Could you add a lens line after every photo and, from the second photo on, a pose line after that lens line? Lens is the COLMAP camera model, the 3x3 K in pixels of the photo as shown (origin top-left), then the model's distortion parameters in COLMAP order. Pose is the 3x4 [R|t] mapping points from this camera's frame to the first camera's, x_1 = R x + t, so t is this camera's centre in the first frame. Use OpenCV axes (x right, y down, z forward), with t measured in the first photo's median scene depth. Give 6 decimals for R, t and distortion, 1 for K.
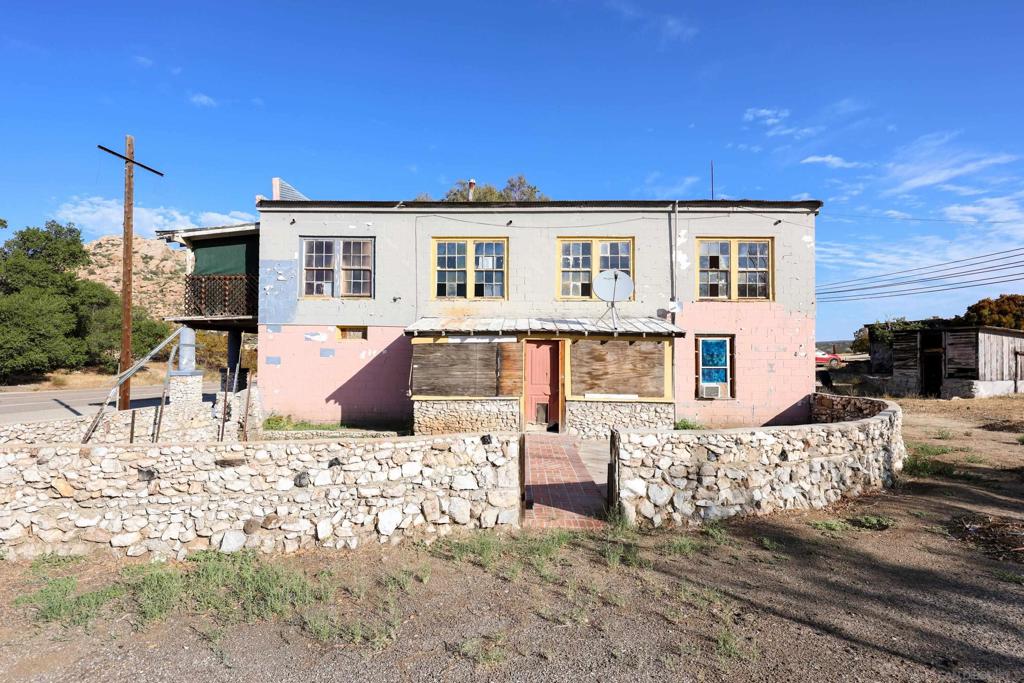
lens RADIAL K [[516.9, 0, 512.0], [0, 516.9, 341.5], [0, 0, 1]] dist [-0.000299, -0.000094]
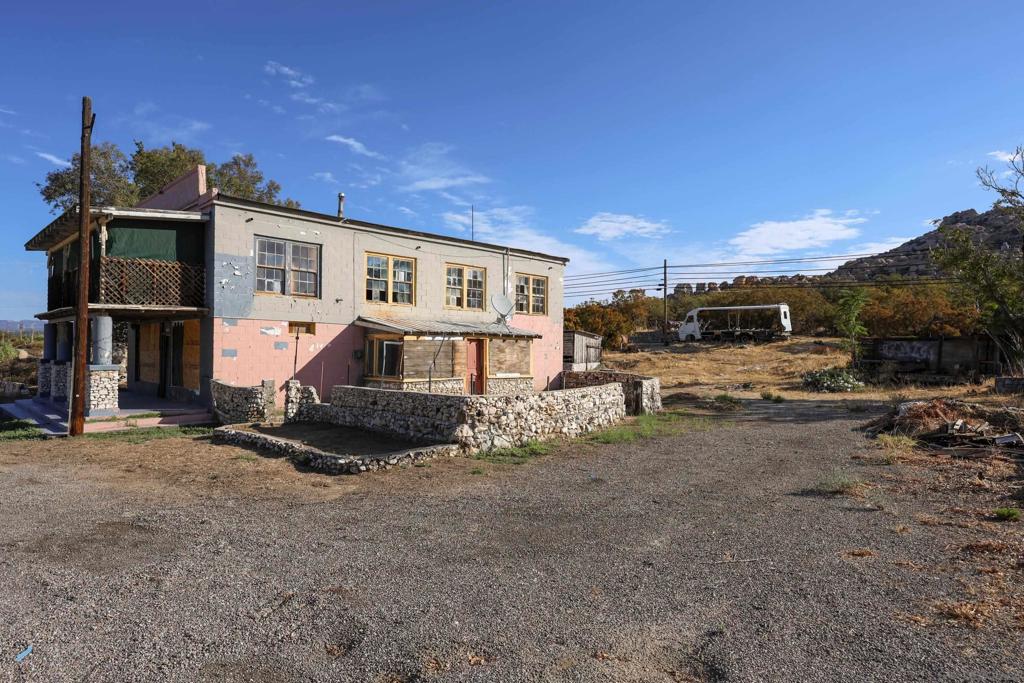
lens RADIAL K [[592.7, 0, 512.0], [0, 592.7, 341.5], [0, 0, 1]] dist [0.000794, -0.001240]
pose [[0.686443, 0.010070, 0.727114, -0.932572], [-0.027476, 0.999549, 0.012095, -0.015766], [-0.726664, -0.028281, 0.686410, -0.215749]]
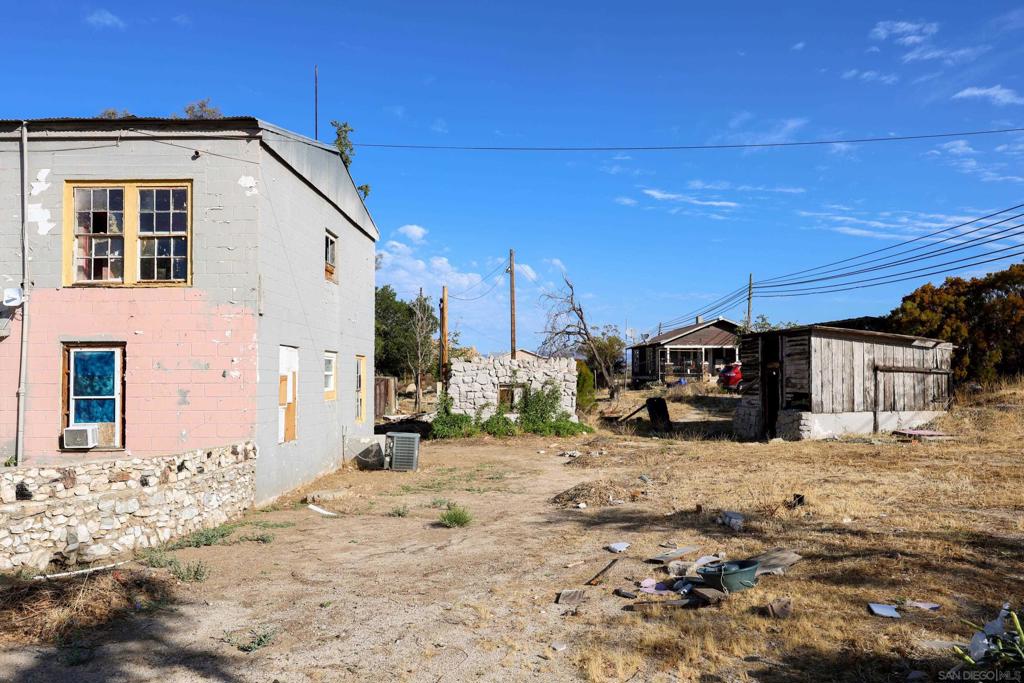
lens RADIAL K [[778.4, 0, 513.2], [0, 778.4, 365.4], [0, 0, 1]] dist [0.000900, -0.001217]
pose [[0.999949, -0.008806, -0.004942, 0.873476], [0.008867, 0.999883, 0.012487, 0.005898], [0.004831, -0.012530, 0.999910, 0.092818]]
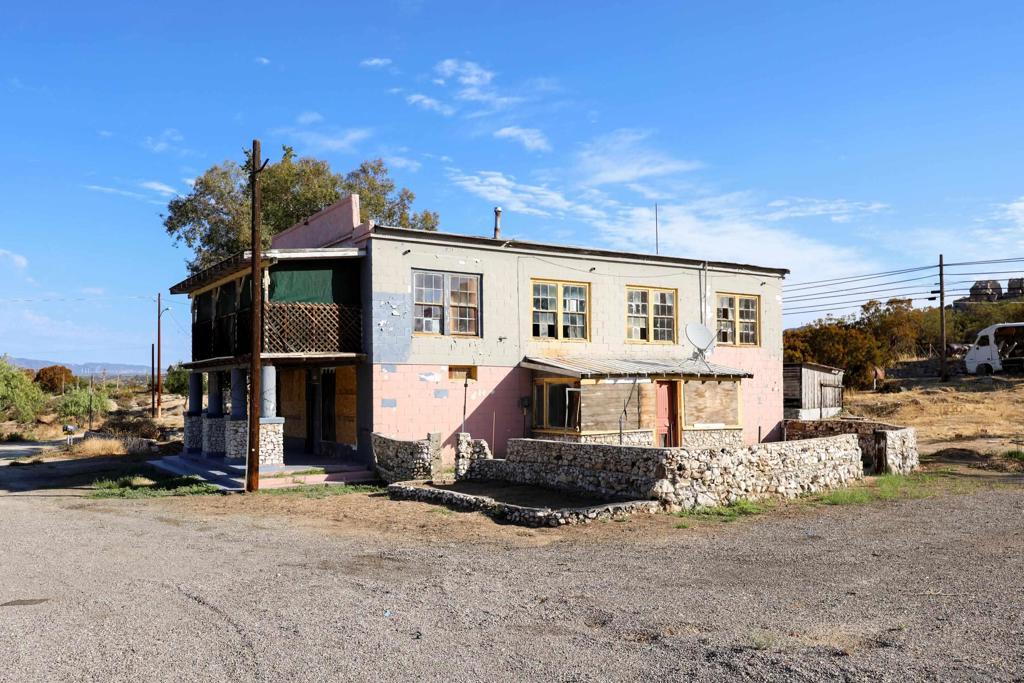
lens RADIAL K [[861.9, 0, 512.5], [0, 861.9, 372.3], [0, 0, 1]] dist [-0.000068, 0.003423]
pose [[0.831851, -0.000927, 0.554998, -1.126348], [-0.004350, 0.999957, 0.008191, -0.031149], [-0.554982, -0.009228, 0.831811, -0.390212]]
